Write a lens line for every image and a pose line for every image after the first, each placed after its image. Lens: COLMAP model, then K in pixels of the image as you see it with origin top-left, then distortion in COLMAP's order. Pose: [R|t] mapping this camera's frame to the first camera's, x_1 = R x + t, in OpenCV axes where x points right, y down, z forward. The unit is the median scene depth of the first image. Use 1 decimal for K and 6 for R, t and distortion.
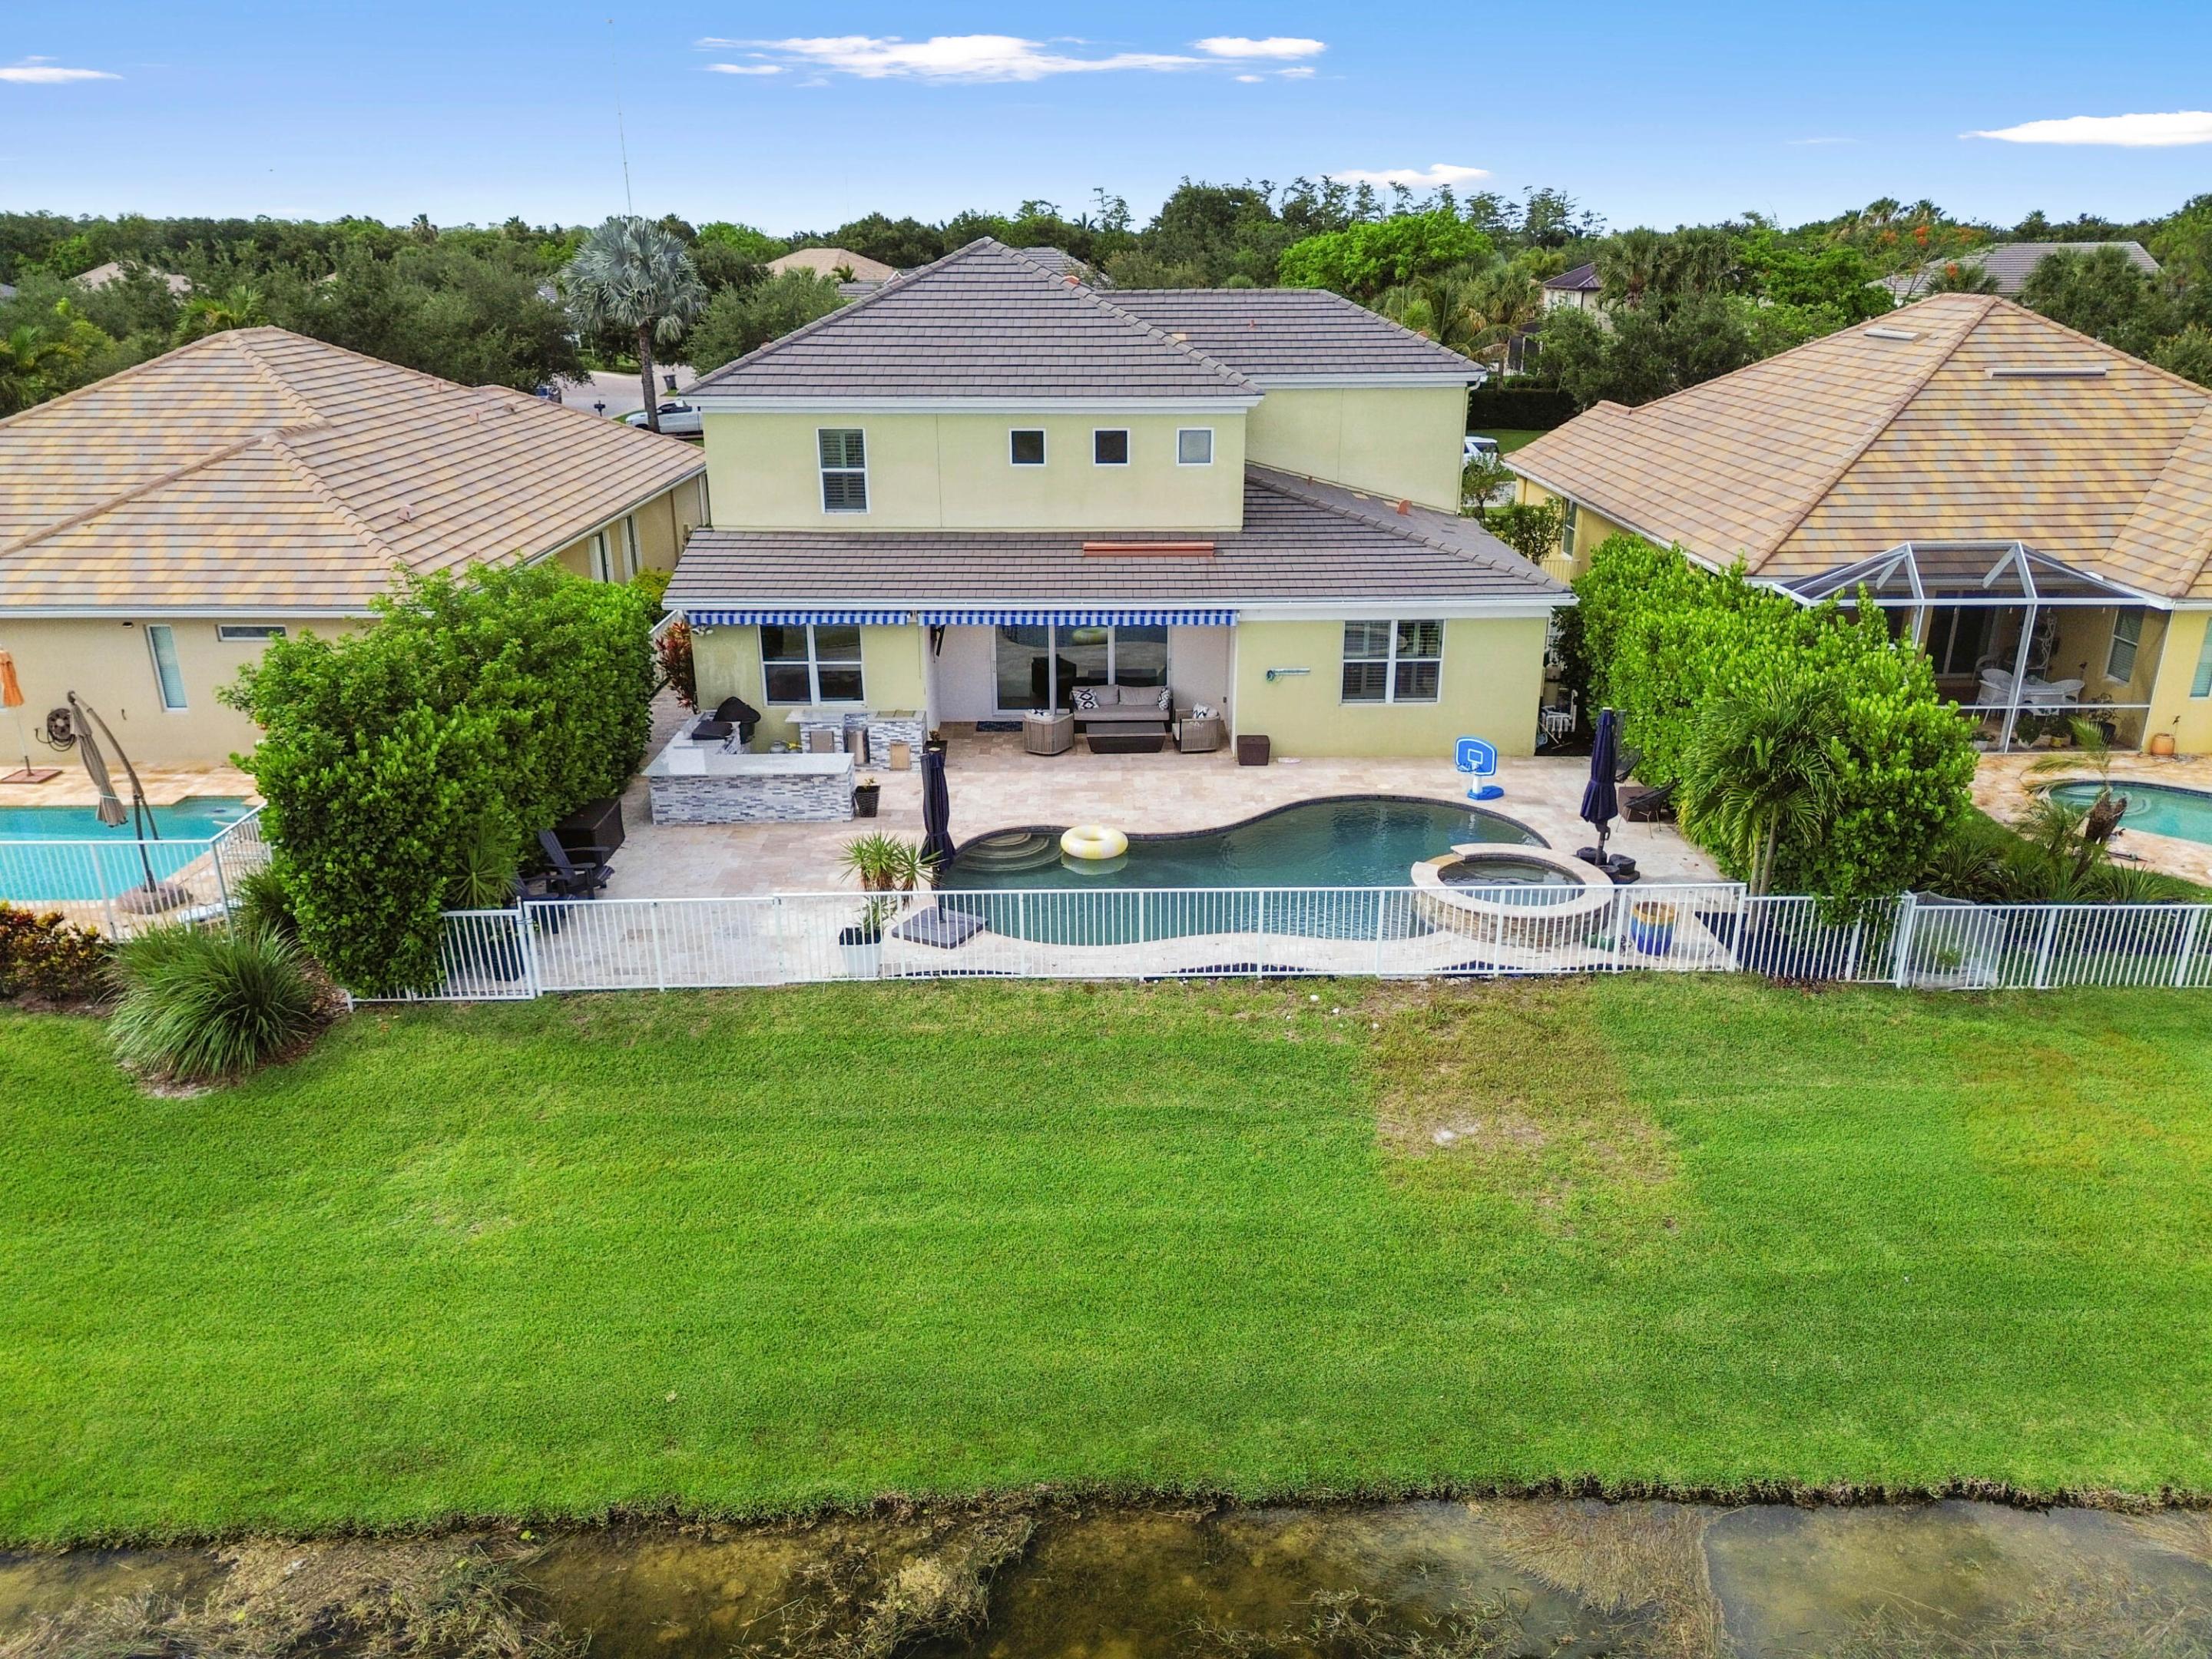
lens RADIAL K [[1576.6, 0, 1107.4], [0, 1576.6, 940.1], [0, 0, 1]] dist [0.024688, -0.001318]
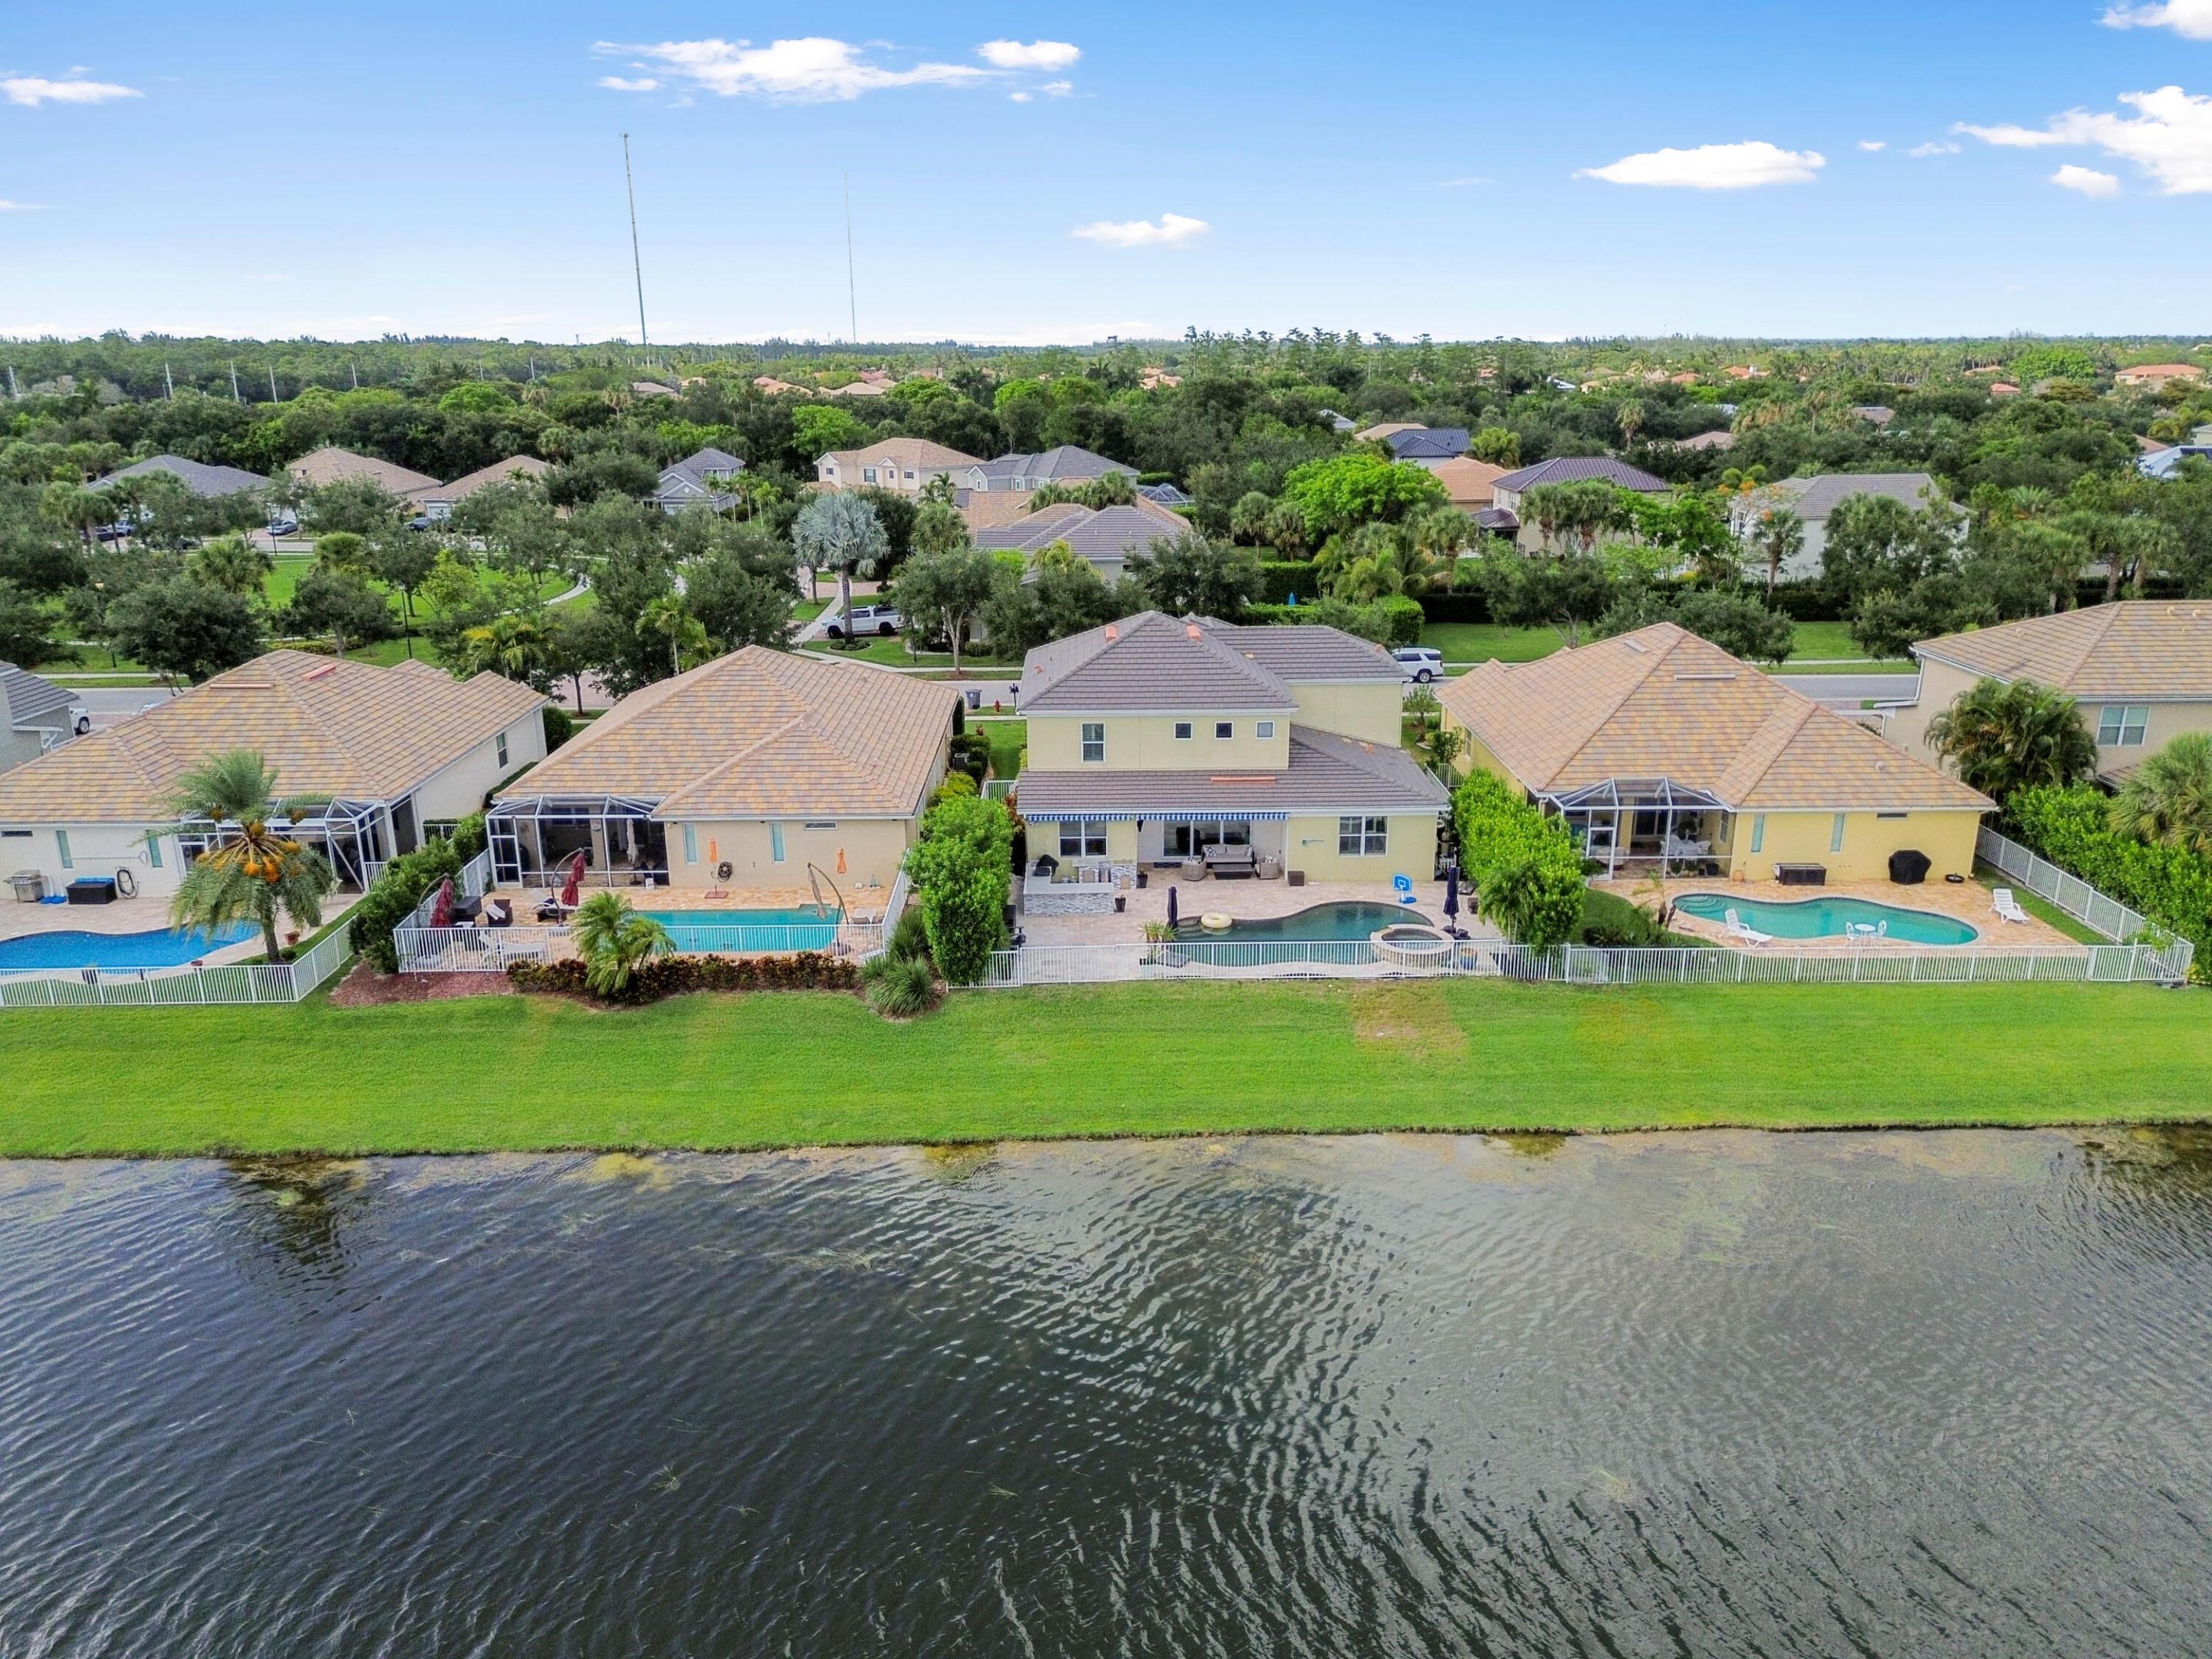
lens RADIAL K [[1580.4, 0, 1106.0], [0, 1580.4, 829.5], [0, 0, 1]] dist [0.023570, -0.000045]
pose [[0.999995, -0.002210, -0.002132, -0.152841], [0.001937, 0.992760, -0.120095, 0.063556], [0.002382, 0.120091, 0.992760, -1.063516]]
